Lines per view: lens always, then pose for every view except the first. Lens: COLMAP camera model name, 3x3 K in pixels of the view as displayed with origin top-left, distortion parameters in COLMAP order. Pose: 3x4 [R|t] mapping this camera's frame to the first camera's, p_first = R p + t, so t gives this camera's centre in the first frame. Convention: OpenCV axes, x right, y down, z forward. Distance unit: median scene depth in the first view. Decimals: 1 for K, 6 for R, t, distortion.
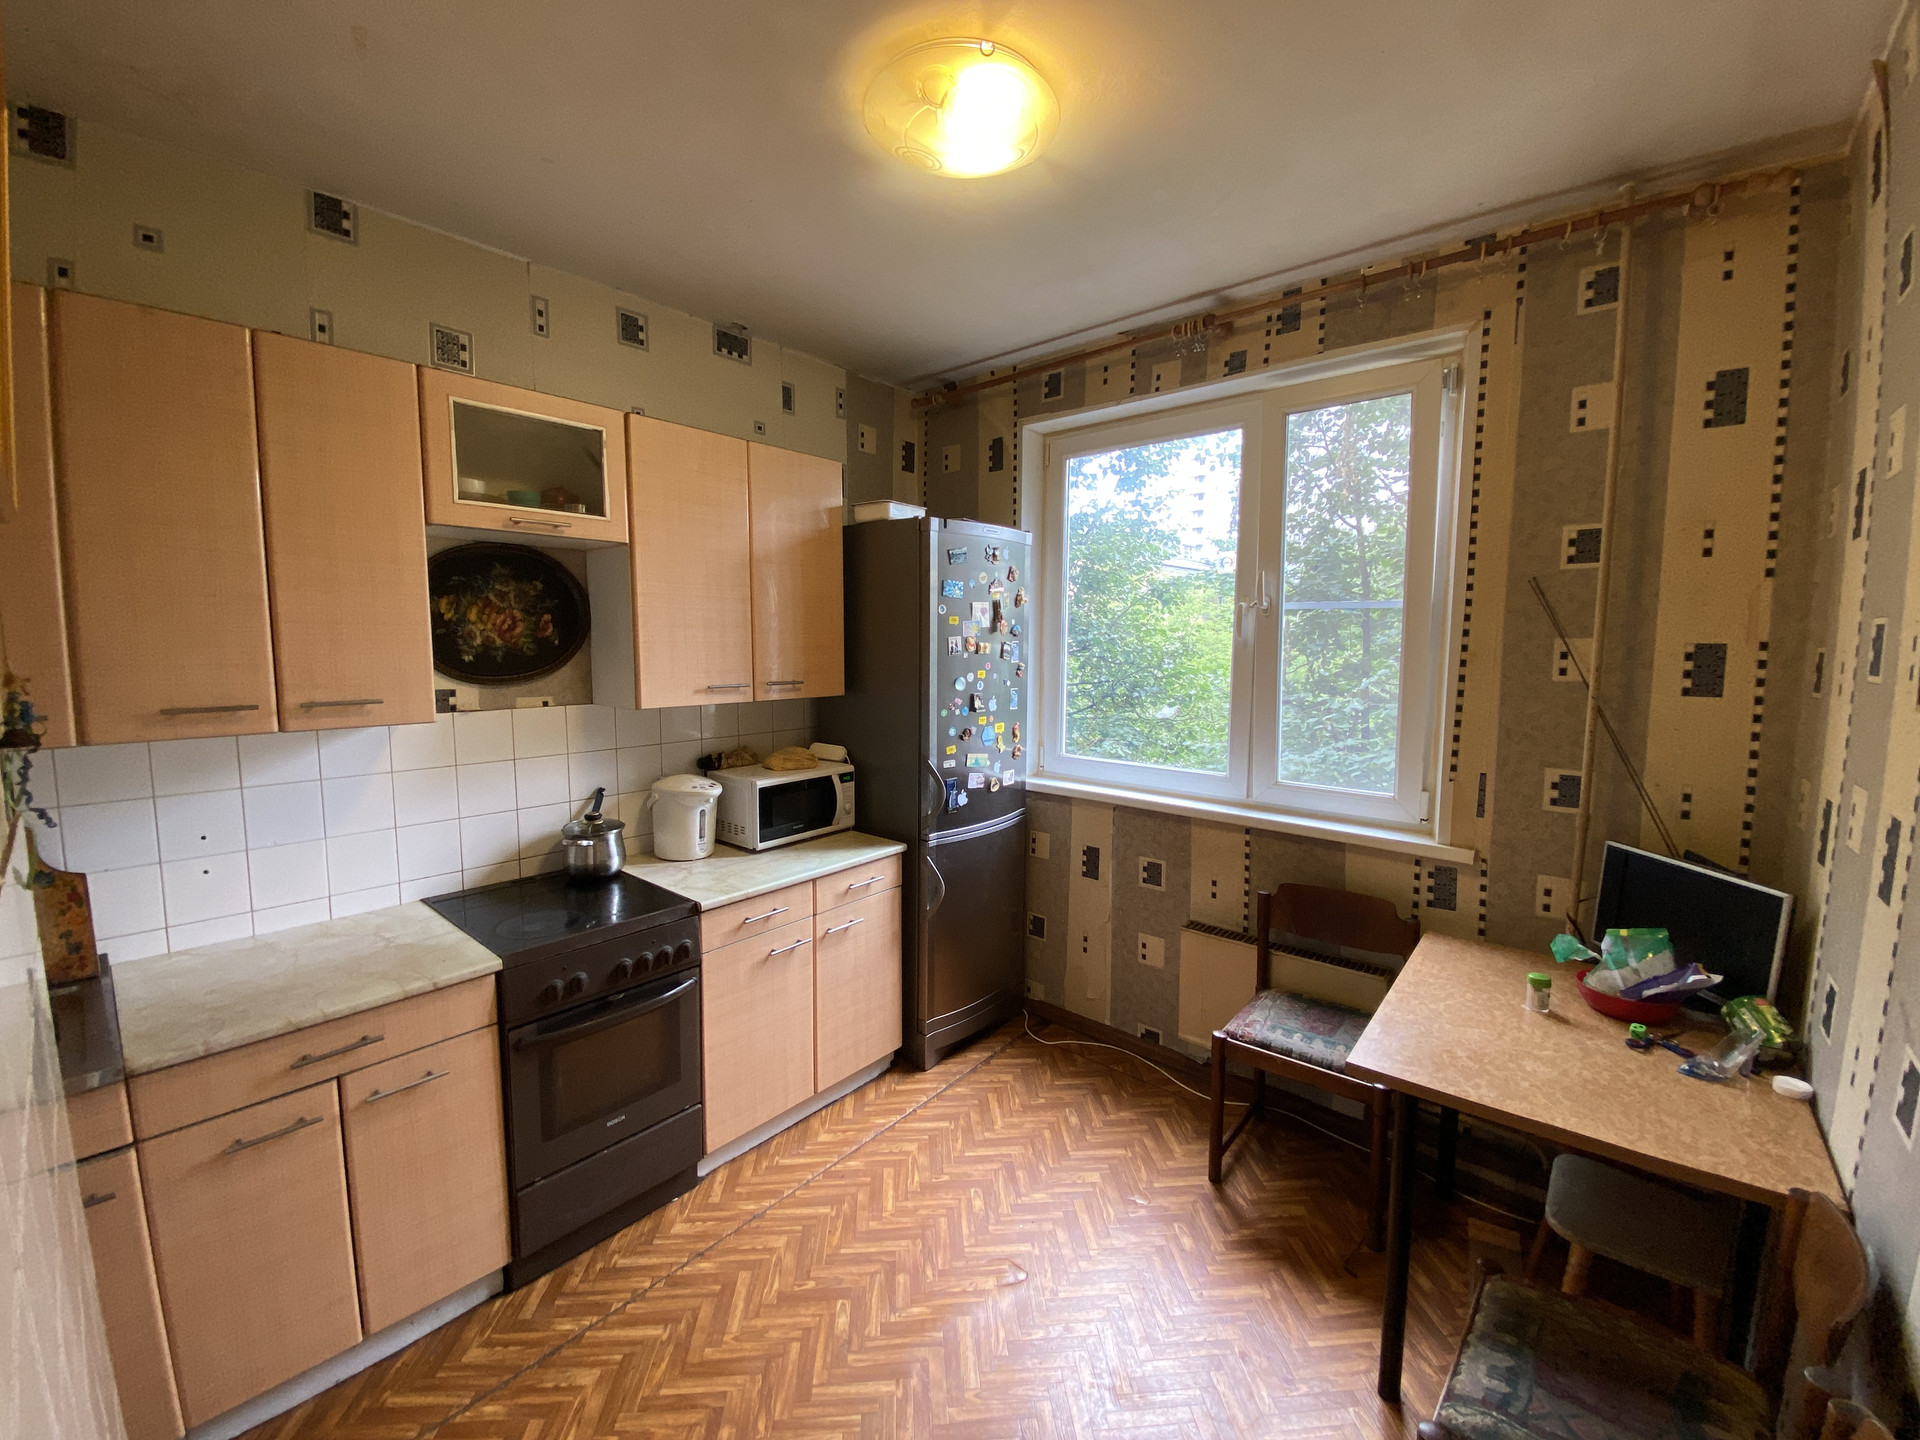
lens RADIAL K [[777.3, 0, 954.3], [0, 777.3, 717.0], [0, 0, 1]] dist [-0.003653, -0.000778]
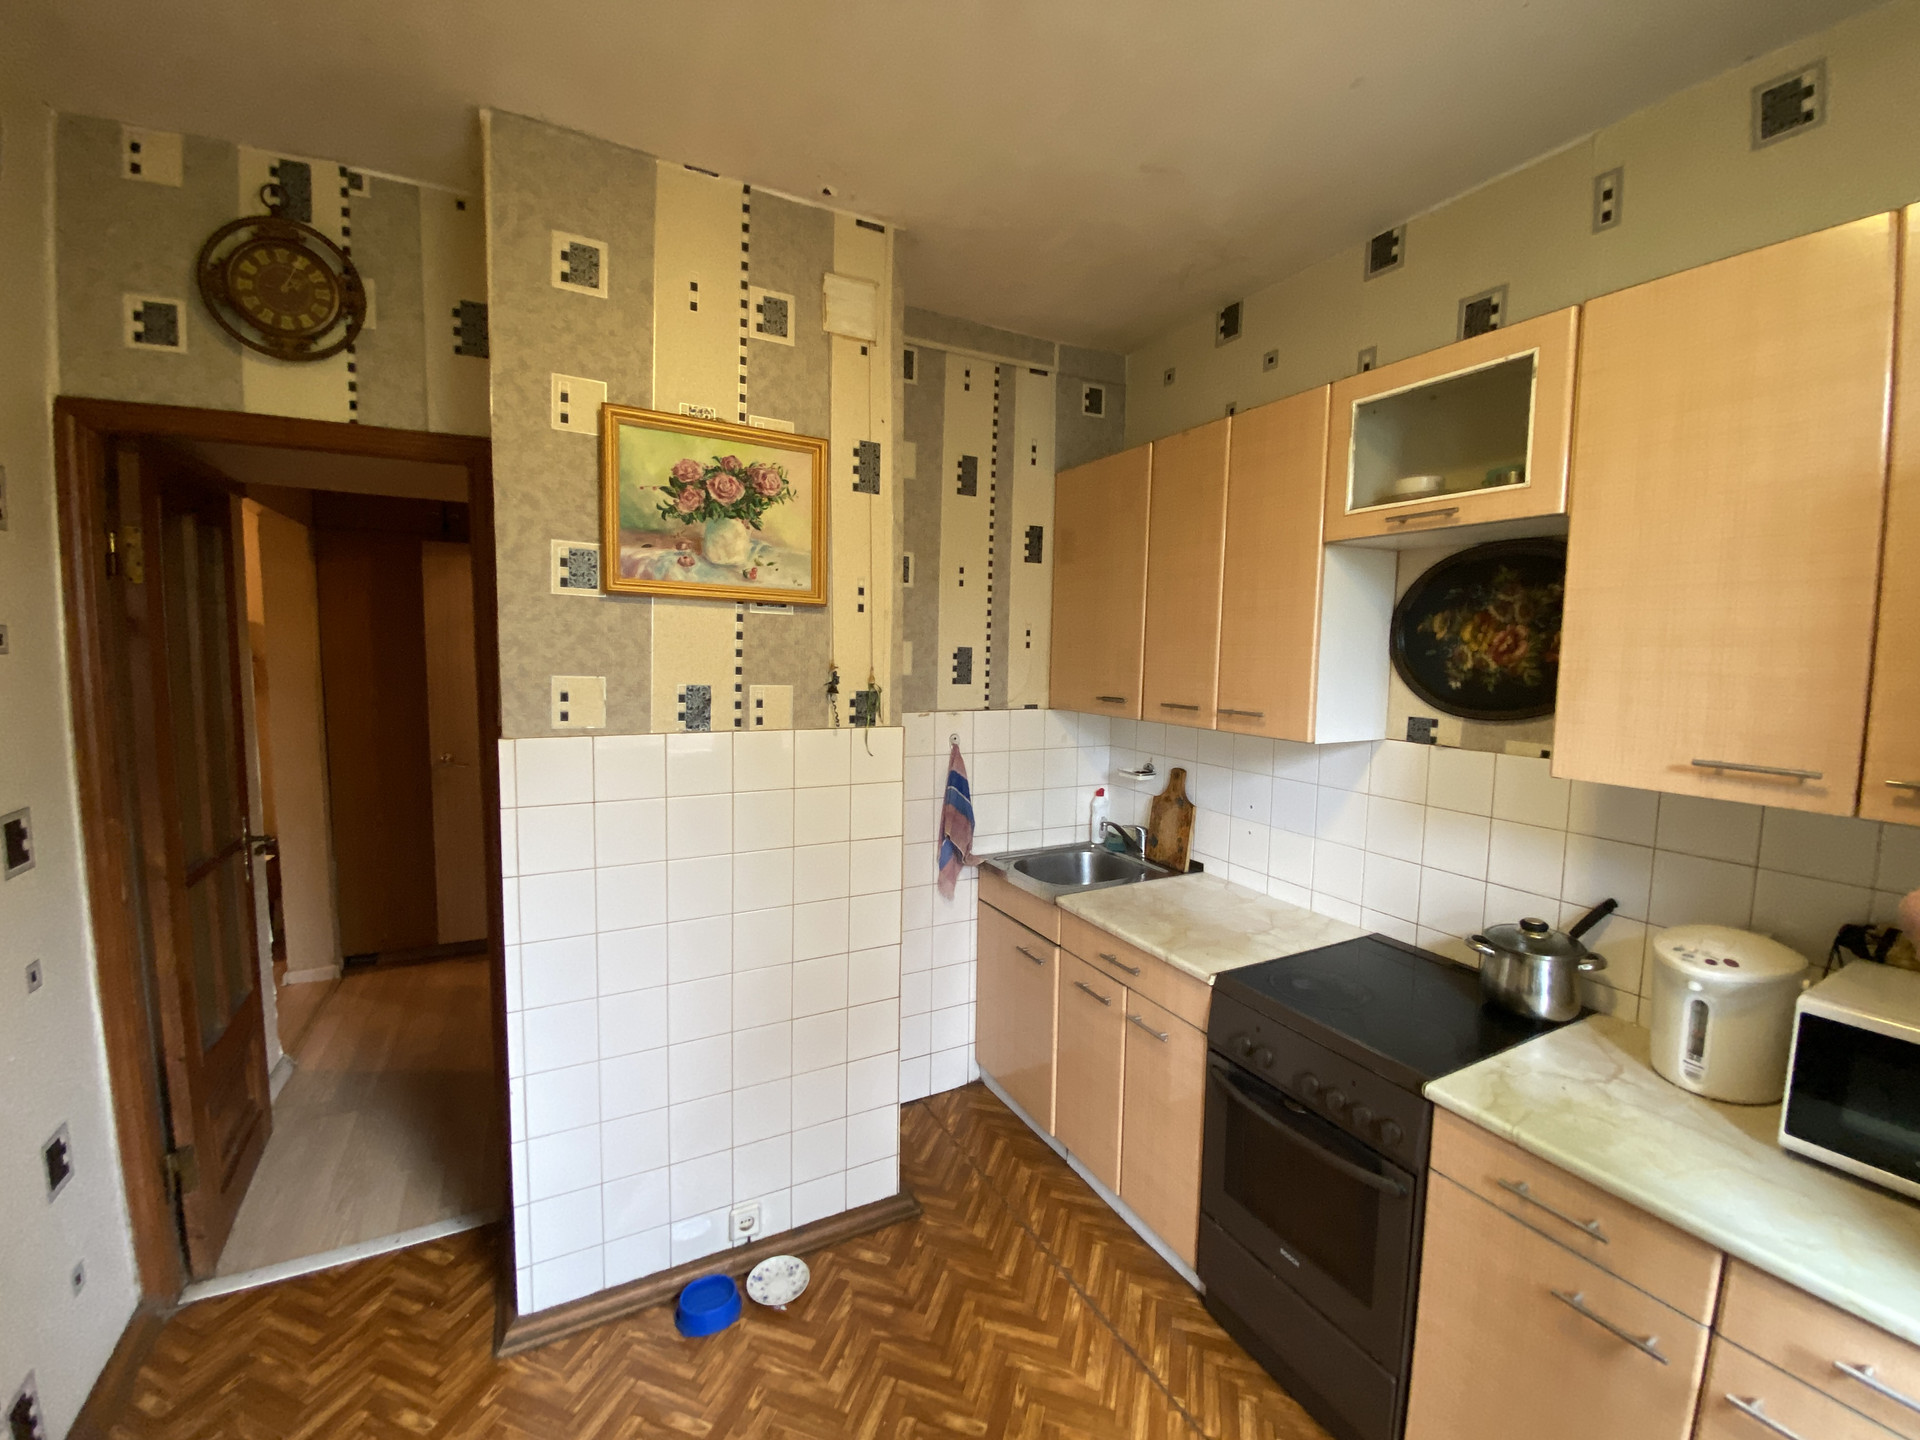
lens RADIAL K [[792.2, 0, 951.5], [0, 792.2, 713.7], [0, 0, 1]] dist [-0.000558, -0.000292]
pose [[-0.352628, 0.075382, -0.932722, 0.376950], [-0.112232, 0.986148, 0.122131, -0.088735], [0.929009, 0.147748, -0.339284, 0.792851]]
